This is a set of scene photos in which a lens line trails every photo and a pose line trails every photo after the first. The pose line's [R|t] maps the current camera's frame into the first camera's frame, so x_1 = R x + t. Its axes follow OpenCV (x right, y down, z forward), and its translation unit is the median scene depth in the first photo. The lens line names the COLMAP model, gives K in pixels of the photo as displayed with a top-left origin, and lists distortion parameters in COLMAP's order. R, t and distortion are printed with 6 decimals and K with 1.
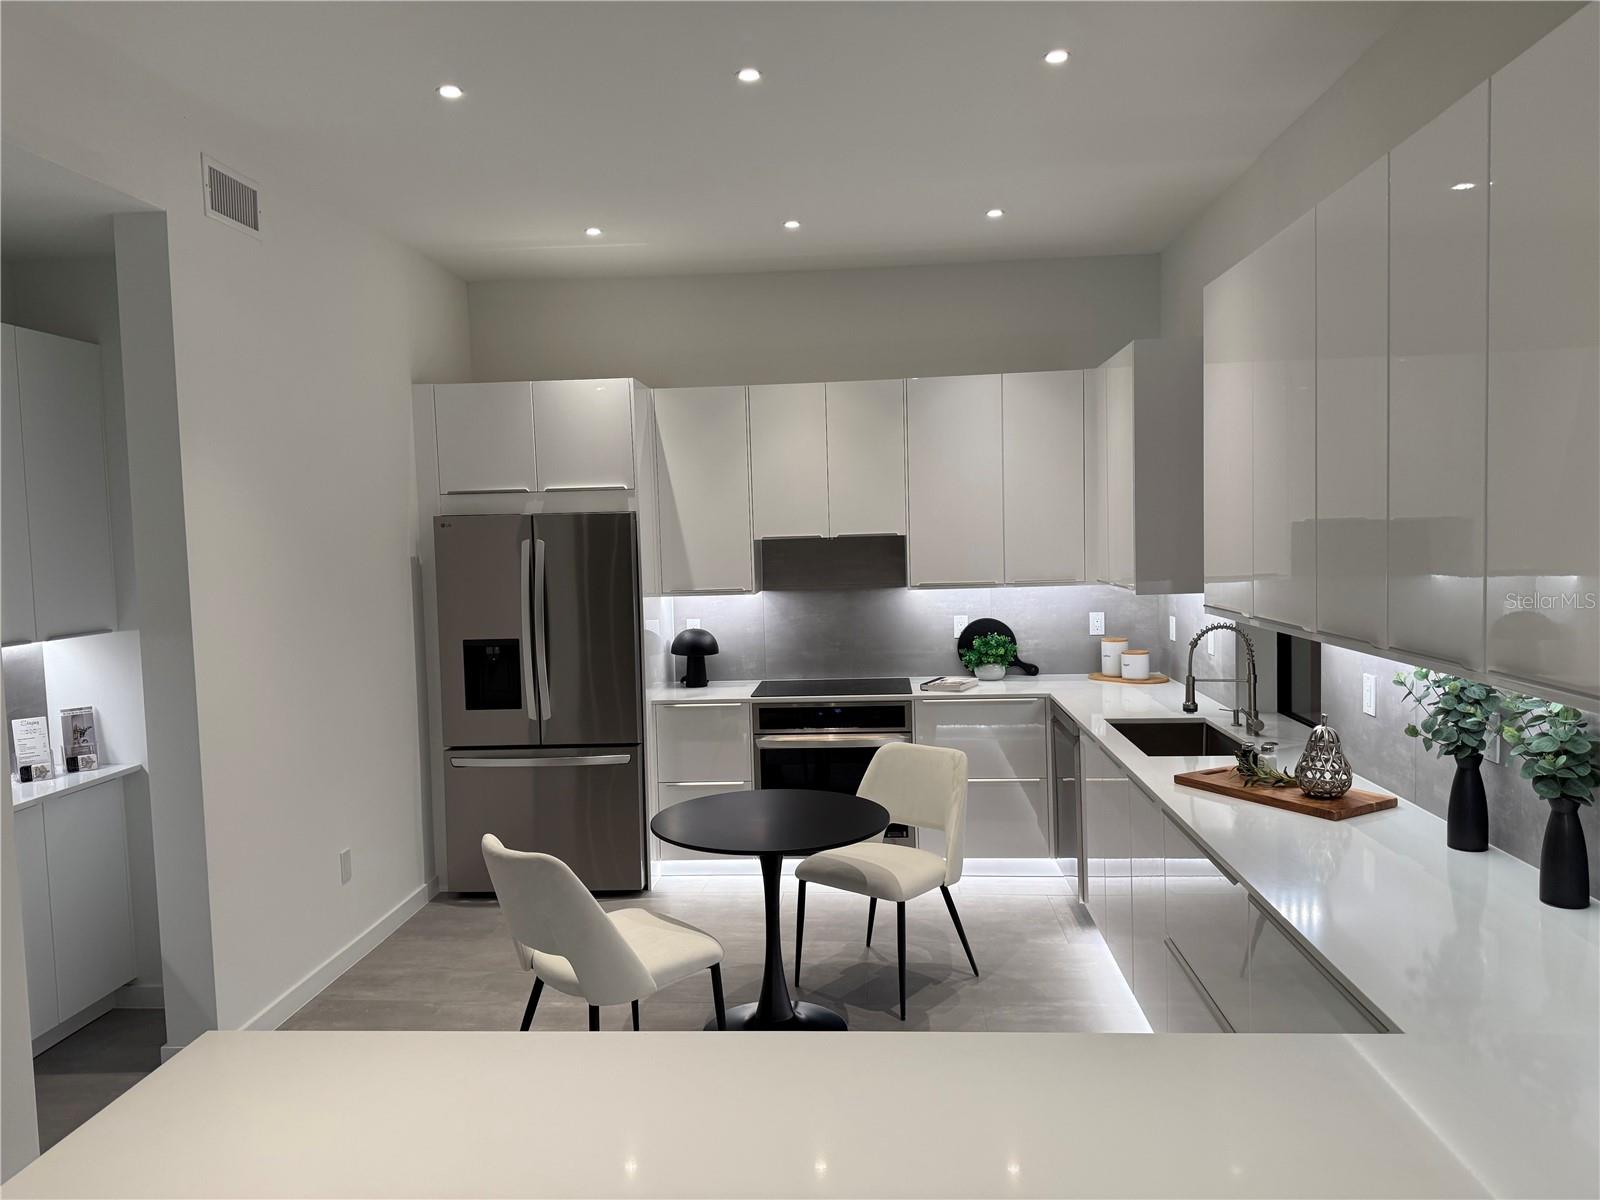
lens RADIAL K [[1121.6, 0, 807.8], [0, 1121.6, 600.6], [0, 0, 1]] dist [0.078234, -0.101852]
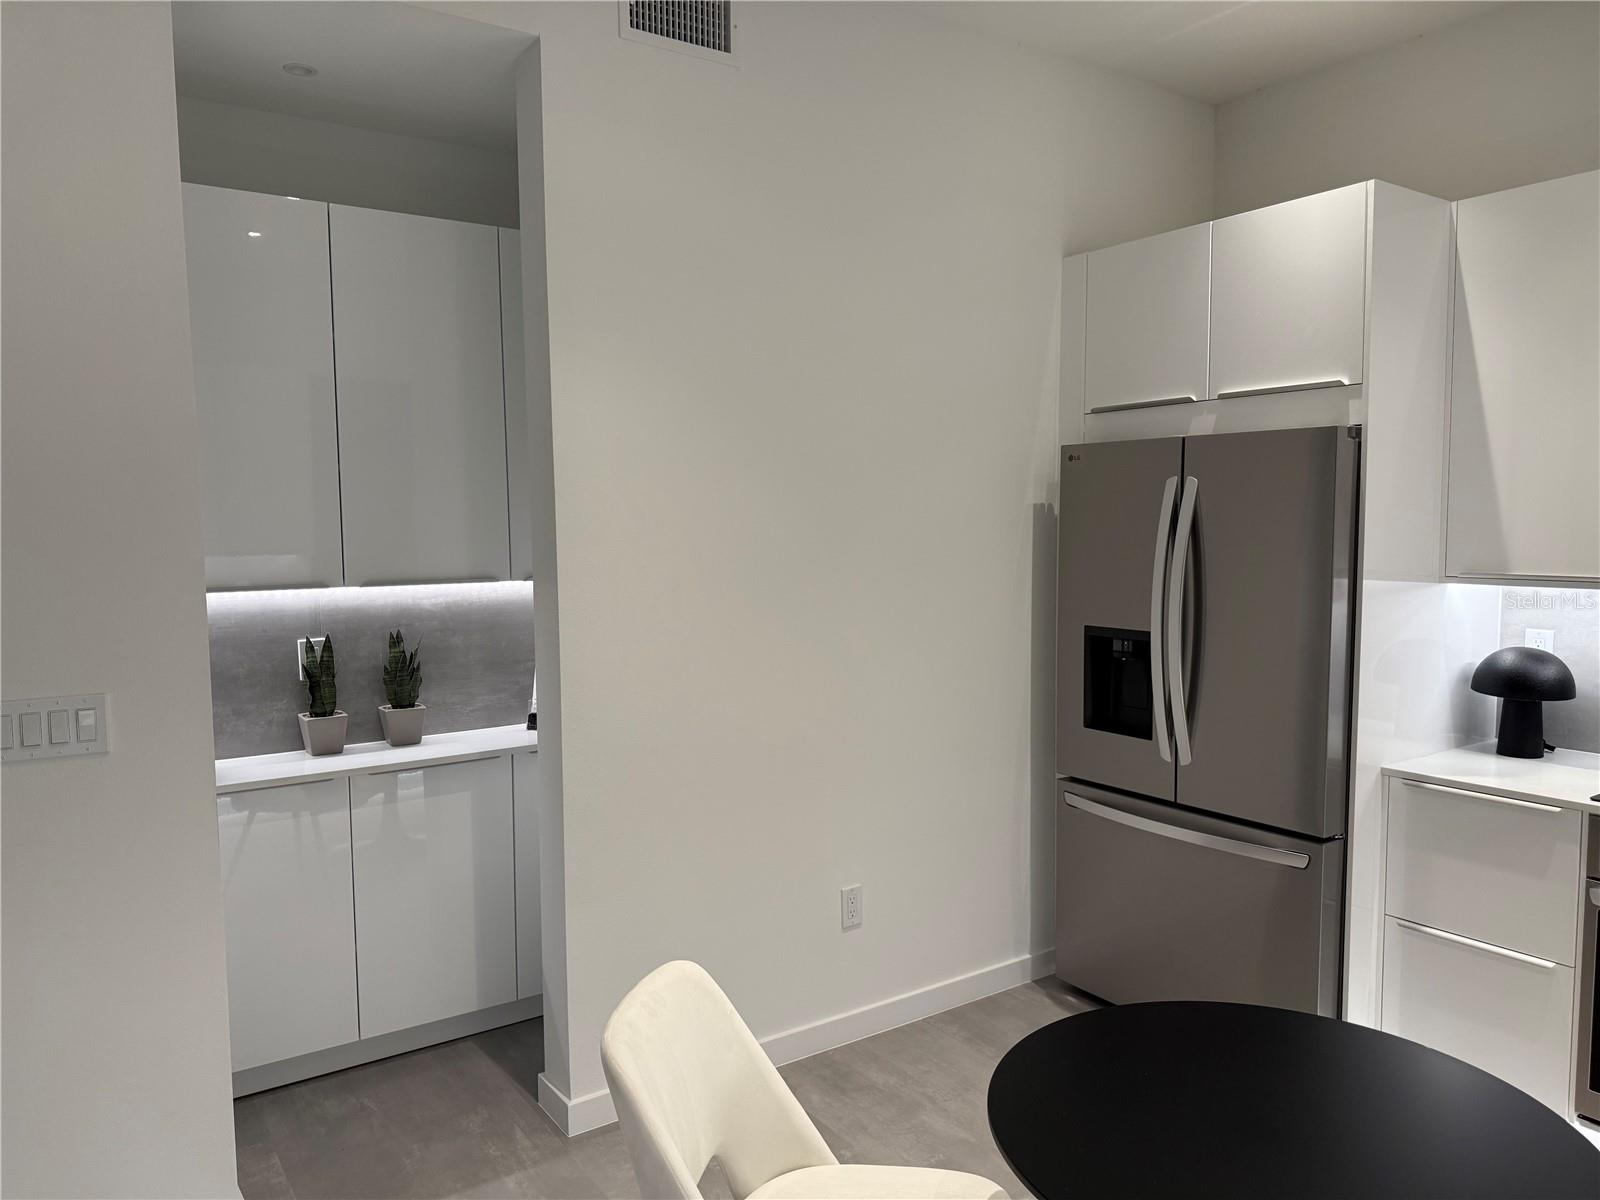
lens RADIAL K [[1121.6, 0, 798.6], [0, 1121.6, 604.2], [0, 0, 1]] dist [0.078234, -0.101852]
pose [[0.616067, 0.082607, -0.783350, 0.121636], [-0.060279, 0.996514, 0.057679, -0.006949], [0.785384, 0.011685, 0.618899, 0.439006]]
